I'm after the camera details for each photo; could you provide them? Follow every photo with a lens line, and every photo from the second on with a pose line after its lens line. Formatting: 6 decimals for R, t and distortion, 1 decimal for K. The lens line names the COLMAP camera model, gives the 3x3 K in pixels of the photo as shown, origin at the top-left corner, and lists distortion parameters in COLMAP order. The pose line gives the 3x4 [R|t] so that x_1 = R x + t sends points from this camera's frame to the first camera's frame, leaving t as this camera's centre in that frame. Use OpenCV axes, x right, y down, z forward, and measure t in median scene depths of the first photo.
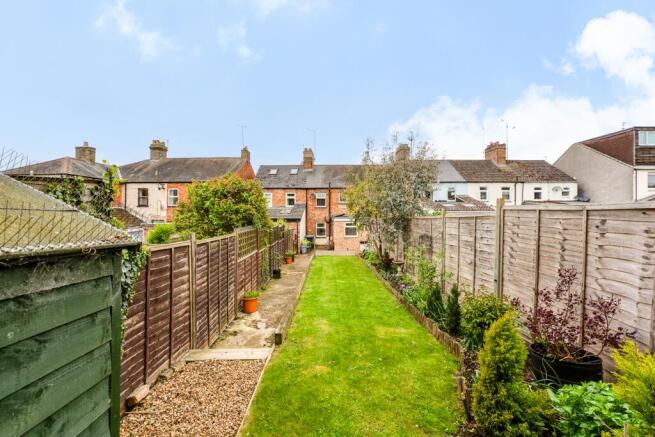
lens RADIAL K [[270.2, 0, 330.6], [0, 270.2, 215.0], [0, 0, 1]] dist [-0.001628, 0.000028]
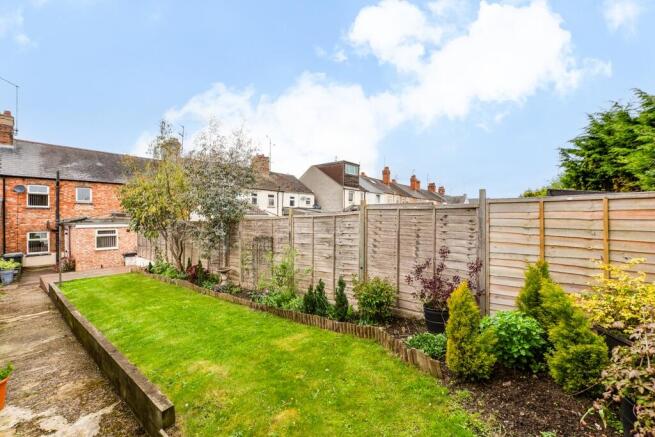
lens RADIAL K [[270.2, 0, 330.6], [0, 270.2, 215.0], [0, 0, 1]] dist [-0.001628, 0.000028]
pose [[0.646879, 0.007218, 0.762558, -0.081583], [0.007919, 0.999838, -0.016181, 0.005038], [-0.762551, 0.016505, 0.646717, 0.065090]]
